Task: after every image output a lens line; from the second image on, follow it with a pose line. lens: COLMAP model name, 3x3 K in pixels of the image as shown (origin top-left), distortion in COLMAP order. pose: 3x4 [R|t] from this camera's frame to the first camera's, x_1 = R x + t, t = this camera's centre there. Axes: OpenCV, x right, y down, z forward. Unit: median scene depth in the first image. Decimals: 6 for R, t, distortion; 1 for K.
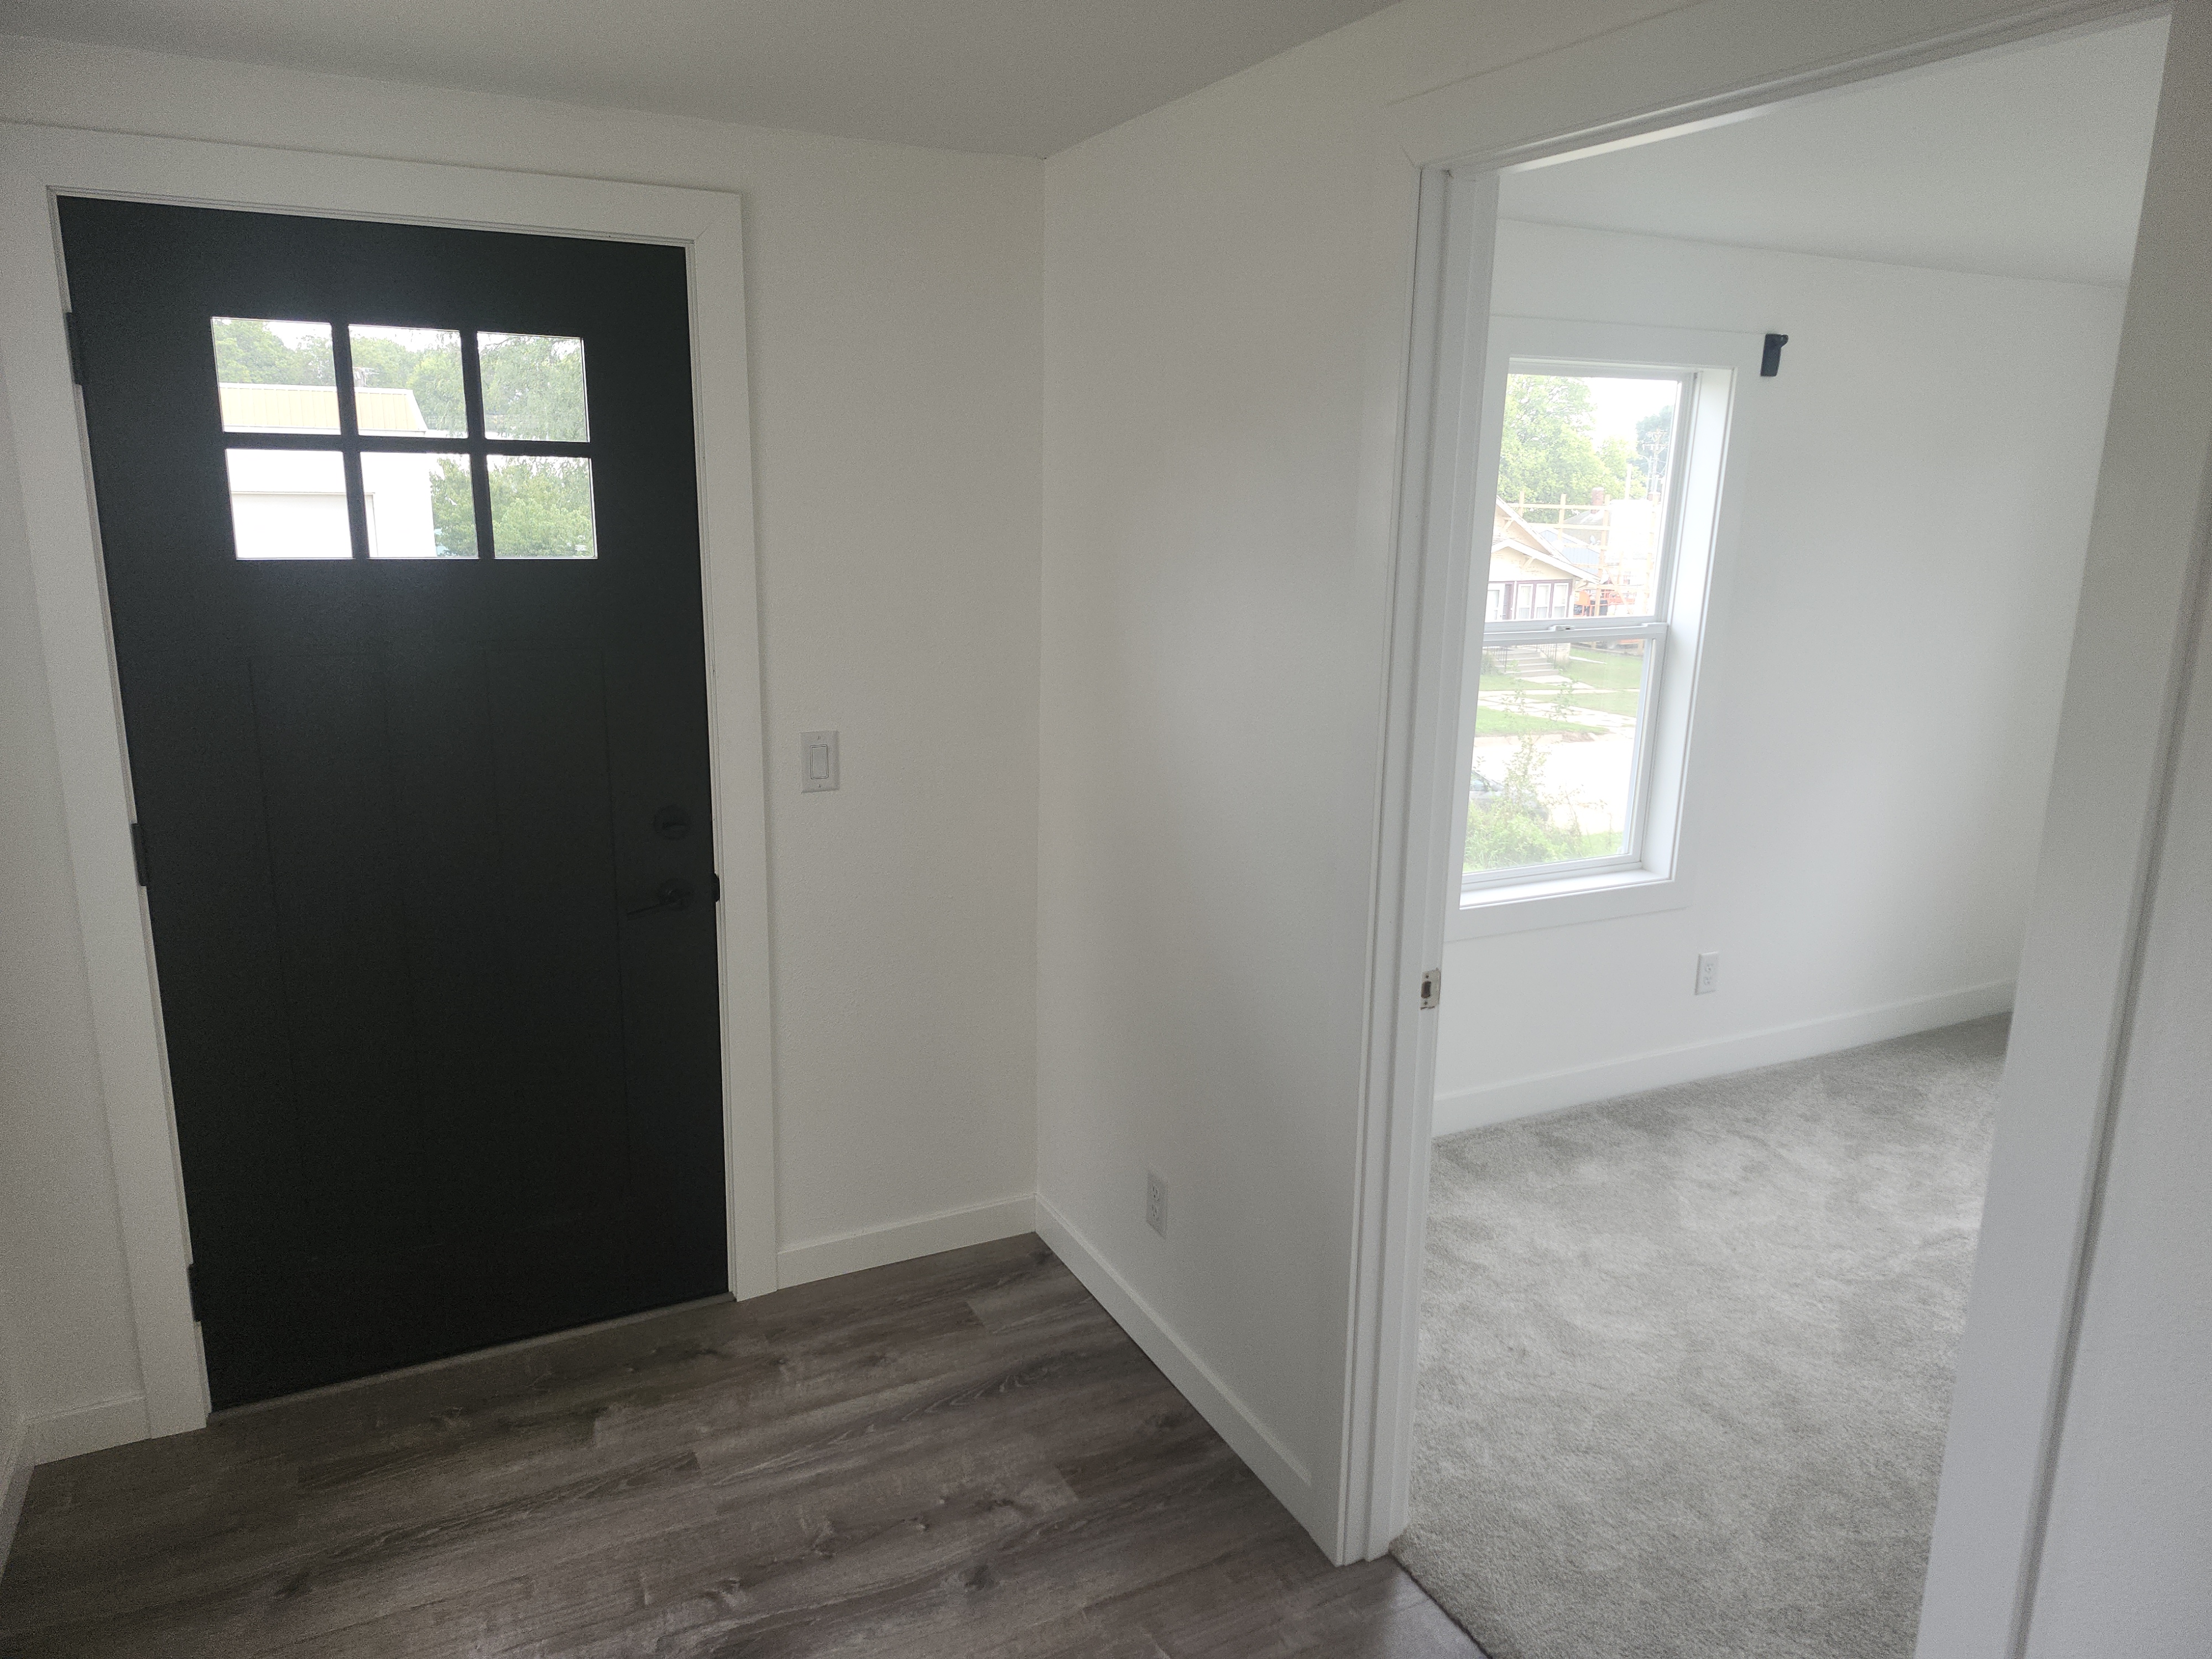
lens RADIAL K [[1577.2, 0, 1106.0], [0, 1577.2, 829.5], [0, 0, 1]] dist [0.075239, -0.106317]
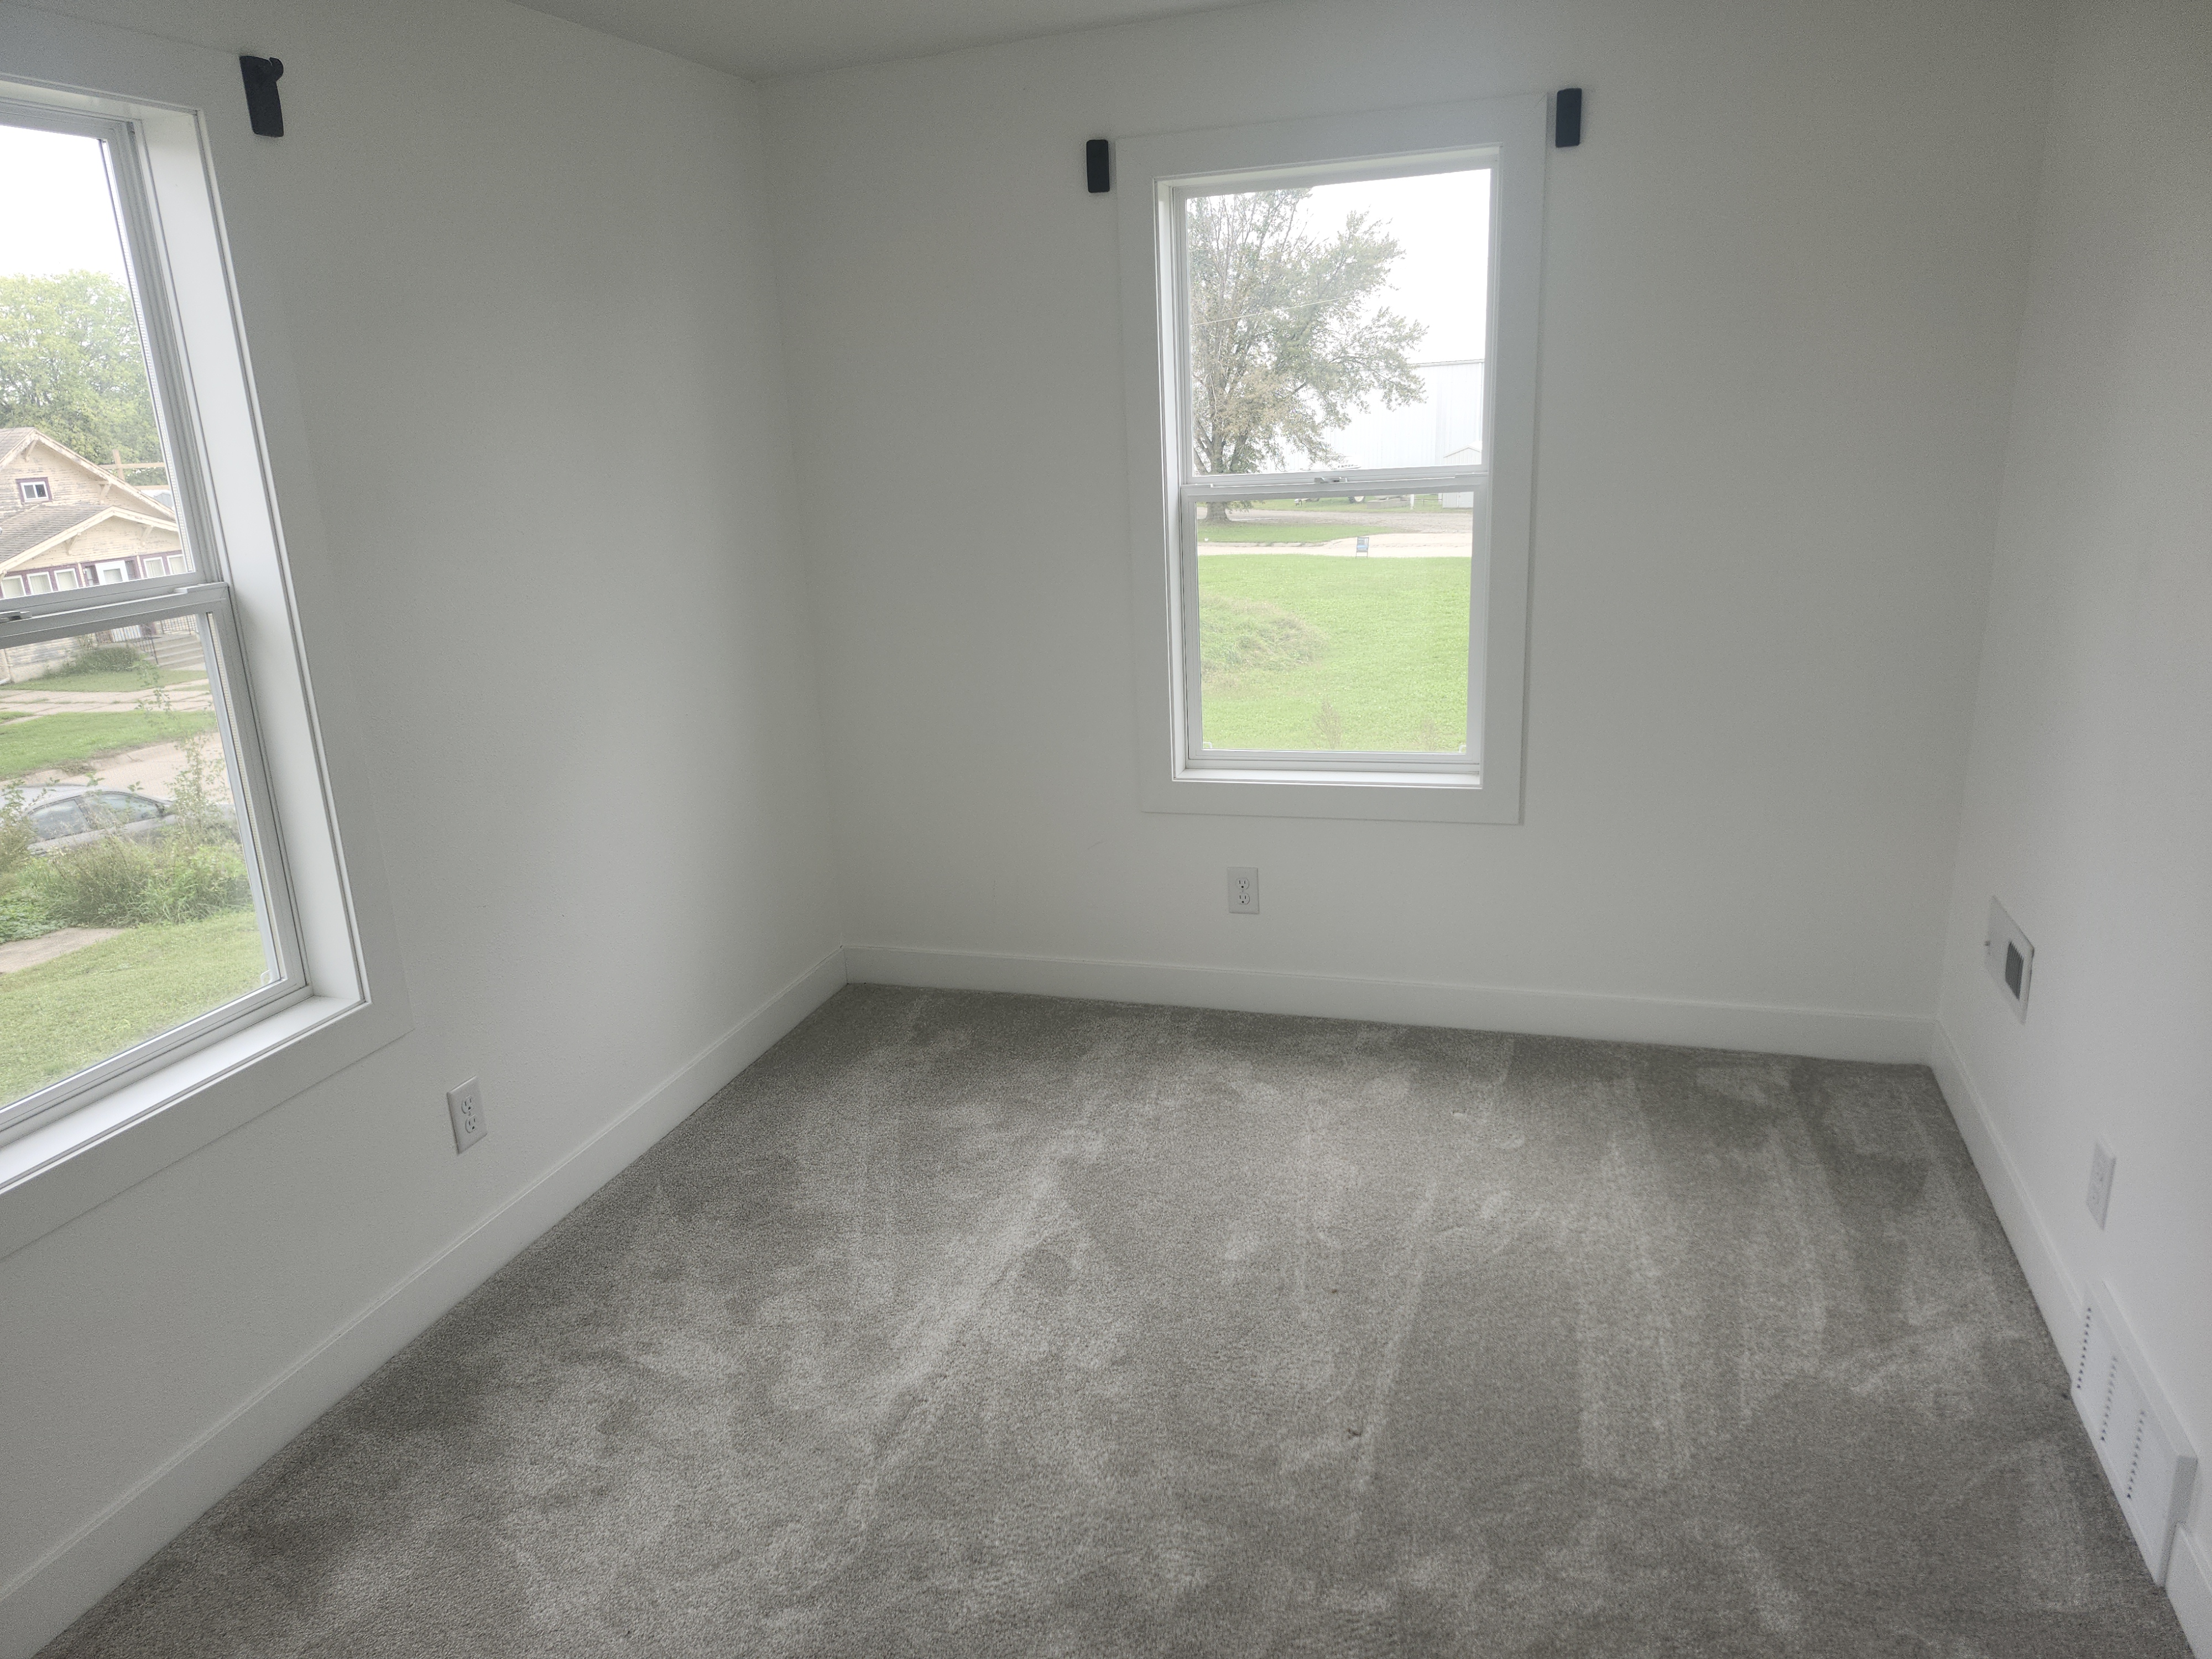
lens RADIAL K [[1550.9, 0, 1071.9], [0, 1550.9, 857.5], [0, 0, 1]] dist [0.081800, -0.092195]
pose [[0.713712, -0.259396, 0.650638, 0.178203], [0.225053, 0.964569, 0.137684, -0.045411], [-0.663300, 0.048161, 0.746802, 0.384160]]
